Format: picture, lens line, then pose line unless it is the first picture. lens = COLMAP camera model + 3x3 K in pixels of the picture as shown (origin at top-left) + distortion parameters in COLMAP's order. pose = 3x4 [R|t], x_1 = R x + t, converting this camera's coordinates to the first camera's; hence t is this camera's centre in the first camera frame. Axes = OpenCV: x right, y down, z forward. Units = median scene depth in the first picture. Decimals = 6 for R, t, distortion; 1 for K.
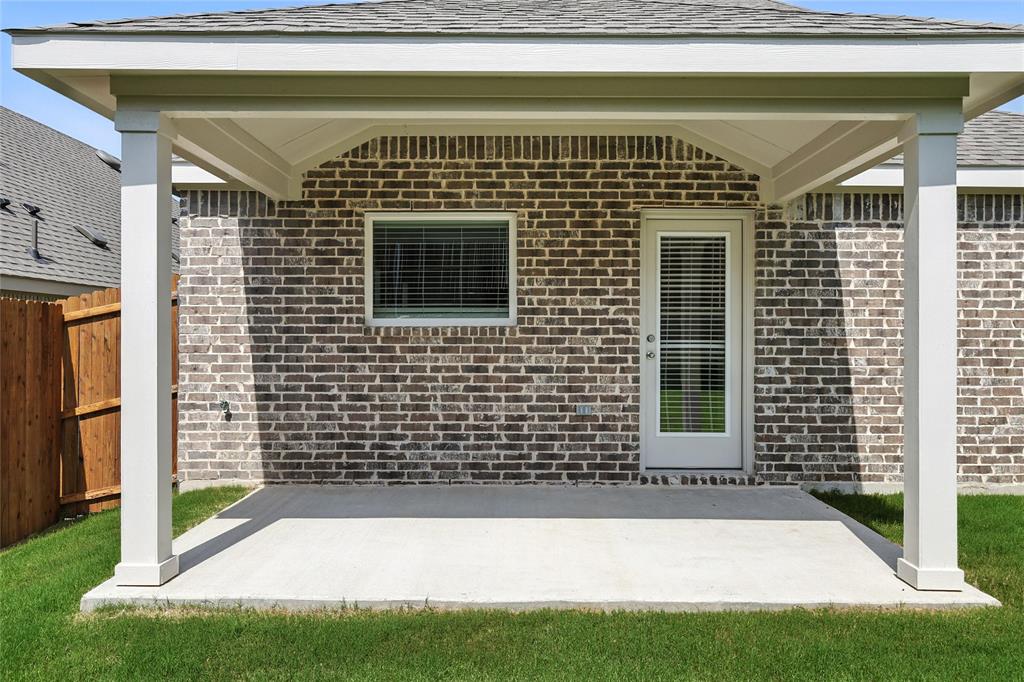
lens RADIAL K [[790.8, 0, 512.0], [0, 790.8, 341.0], [0, 0, 1]] dist [0.002555, 0.000554]
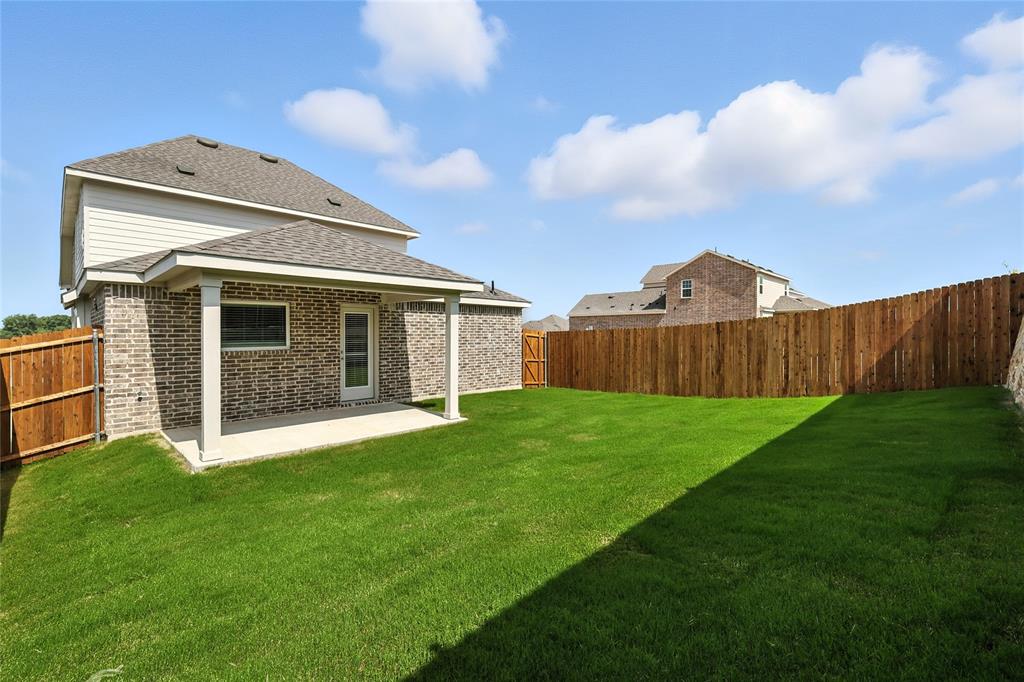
lens RADIAL K [[453.3, 0, 515.2], [0, 453.3, 334.5], [0, 0, 1]] dist [0.000670, 0.000110]
pose [[0.694227, -0.006712, 0.719725, -0.523030], [-0.003281, 0.999917, 0.012490, -0.084793], [-0.719749, -0.011033, 0.694147, -0.473139]]
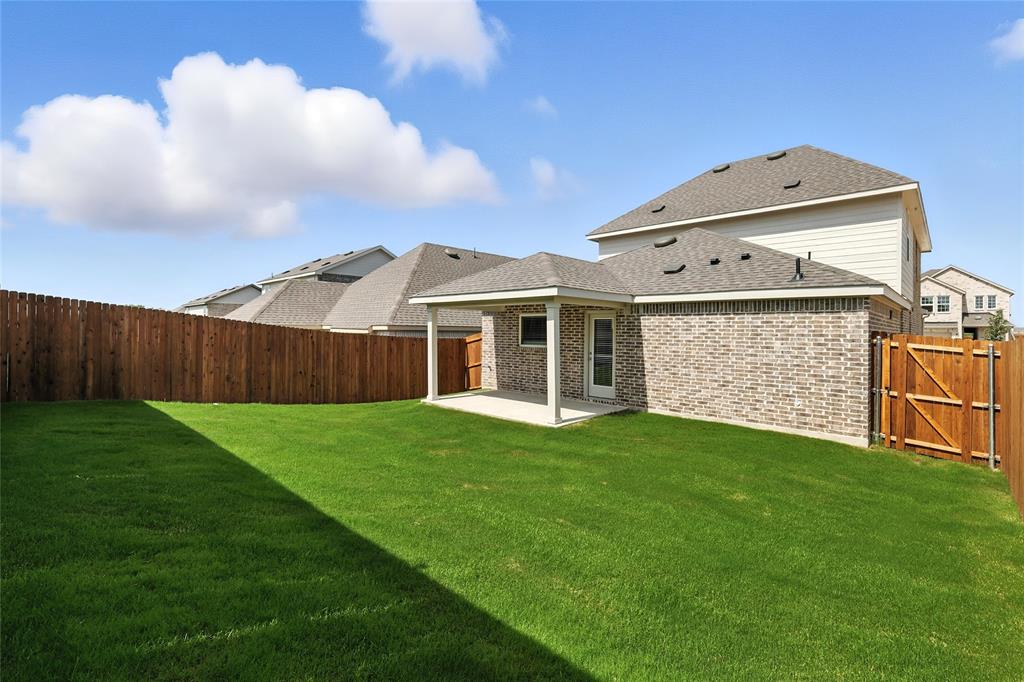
lens RADIAL K [[453.3, 0, 515.2], [0, 453.3, 334.5], [0, 0, 1]] dist [0.000670, 0.000110]
pose [[0.726860, 0.010555, -0.686704, 1.186736], [-0.000836, 0.999895, 0.014483, -0.102266], [0.686785, -0.009953, 0.726793, -0.467305]]
